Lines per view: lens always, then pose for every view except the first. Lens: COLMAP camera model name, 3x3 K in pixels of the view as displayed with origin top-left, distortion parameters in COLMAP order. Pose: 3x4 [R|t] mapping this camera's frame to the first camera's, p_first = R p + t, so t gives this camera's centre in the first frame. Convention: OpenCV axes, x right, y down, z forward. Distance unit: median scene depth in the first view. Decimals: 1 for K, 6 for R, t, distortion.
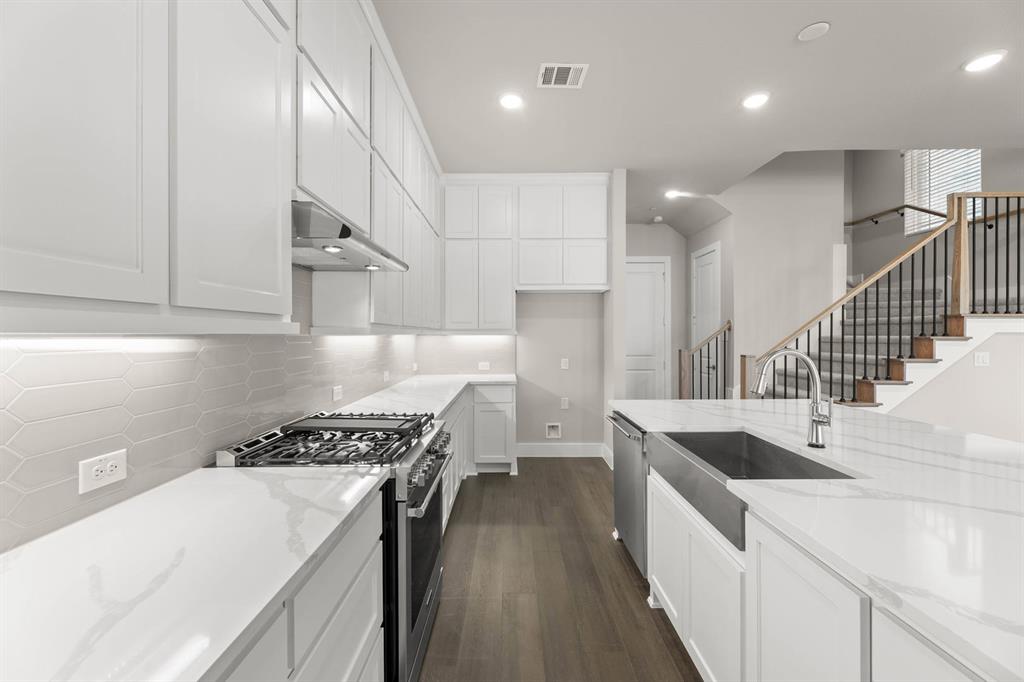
lens RADIAL K [[414.7, 0, 513.0], [0, 414.7, 338.6], [0, 0, 1]] dist [0.002822, 0.000013]
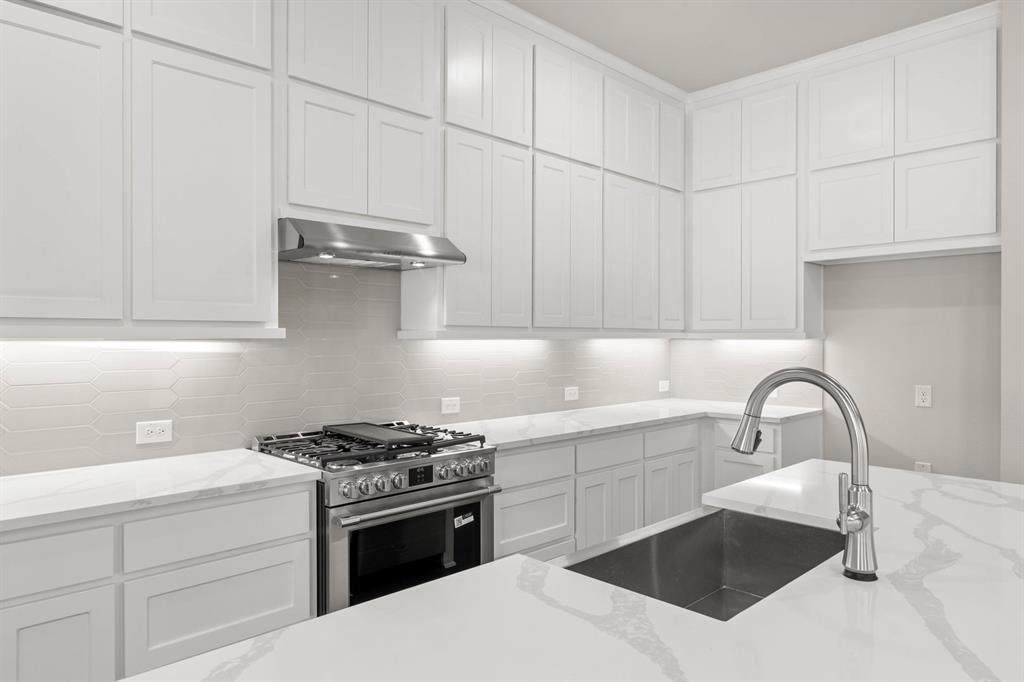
lens RADIAL K [[658.2, 0, 512.0], [0, 658.2, 341.0], [0, 0, 1]] dist [0.000414, 0.000643]
pose [[0.694245, 0.003569, -0.719730, 0.554789], [-0.007194, 0.999972, -0.001980, -0.002523], [0.719703, 0.006552, 0.694251, 0.105442]]
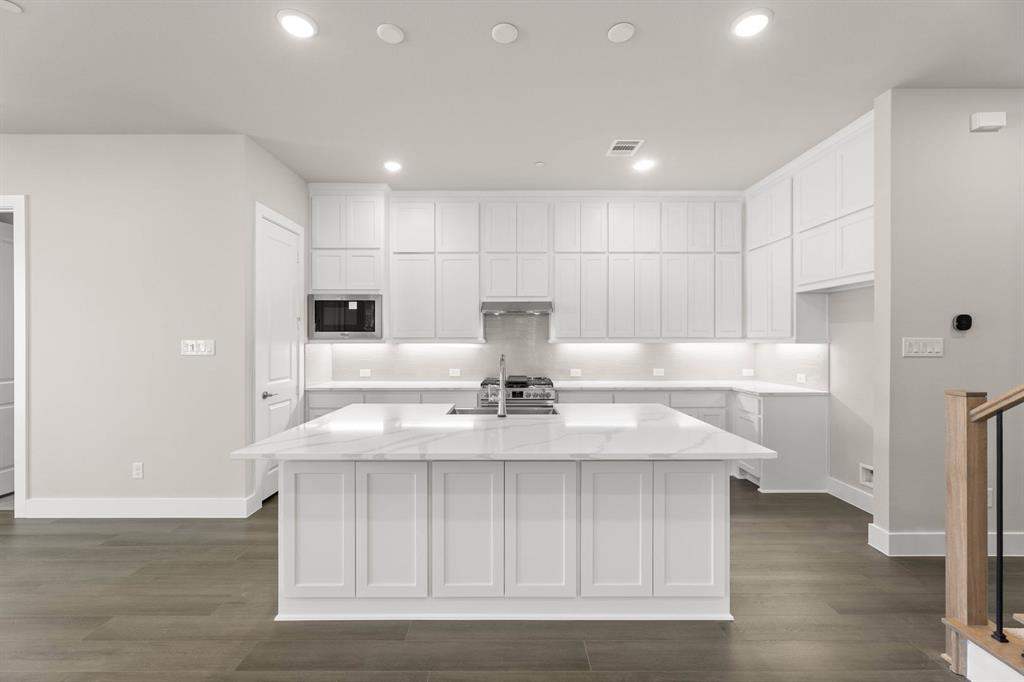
lens RADIAL K [[421.6, 0, 506.5], [0, 421.6, 340.5], [0, 0, 1]] dist [0.001322, 0.000057]
pose [[-0.008392, 0.002938, -0.999960, 1.303483], [-0.007190, 0.999970, 0.002998, -0.020249], [0.999939, 0.007214, -0.008371, 0.572802]]
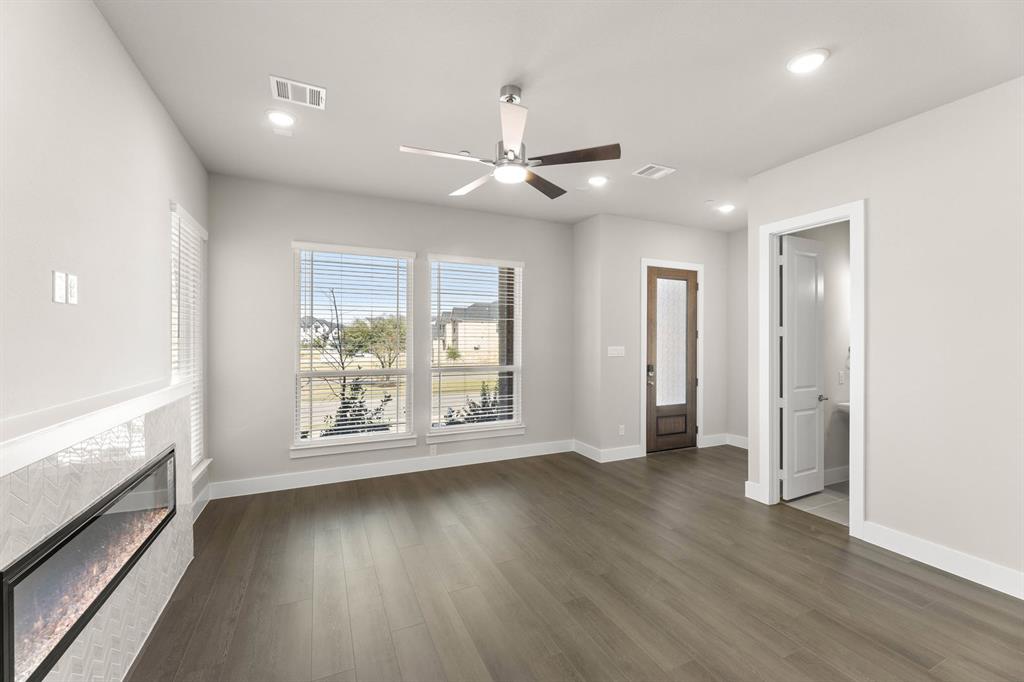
lens RADIAL K [[414.7, 0, 513.0], [0, 414.7, 338.6], [0, 0, 1]] dist [0.002822, 0.000013]
pose [[-0.908824, 0.000273, -0.417180, 1.432331], [-0.003914, 0.999950, 0.009180, -0.049429], [0.417162, 0.009976, -0.908777, -0.135030]]
